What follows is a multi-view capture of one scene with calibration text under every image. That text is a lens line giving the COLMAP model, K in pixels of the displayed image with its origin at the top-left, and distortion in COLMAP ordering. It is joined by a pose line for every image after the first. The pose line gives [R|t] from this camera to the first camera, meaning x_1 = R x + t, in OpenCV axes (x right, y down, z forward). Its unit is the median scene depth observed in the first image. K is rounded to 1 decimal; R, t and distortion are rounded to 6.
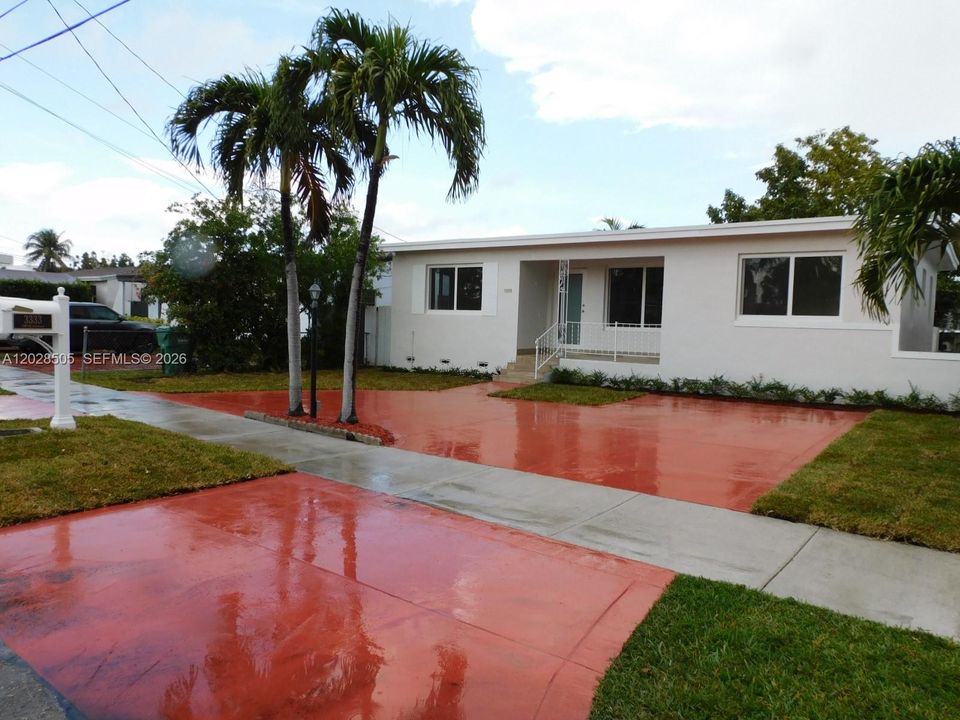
lens RADIAL K [[683.5, 0, 480.0], [0, 683.5, 360.0], [0, 0, 1]] dist [-0.003408, -0.001286]
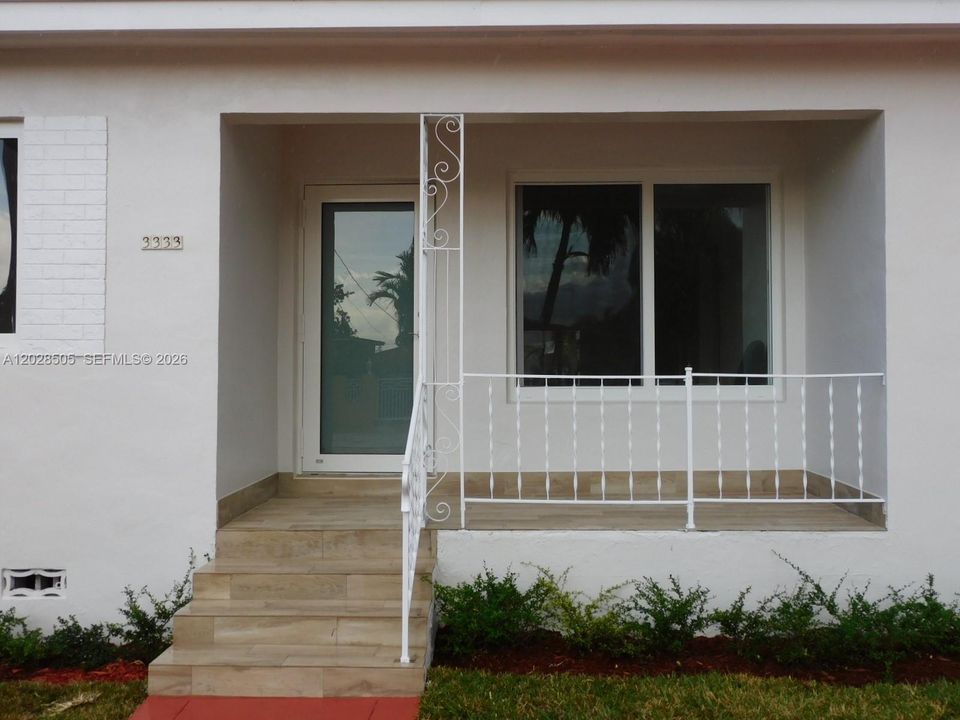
lens RADIAL K [[821.4, 0, 480.0], [0, 821.4, 360.0], [0, 0, 1]] dist [0.005505, 0.003254]
pose [[0.805295, -0.013486, 0.592721, -0.038583], [0.056913, 0.996883, -0.054642, -0.043448], [-0.590137, 0.077737, 0.803552, 0.746323]]
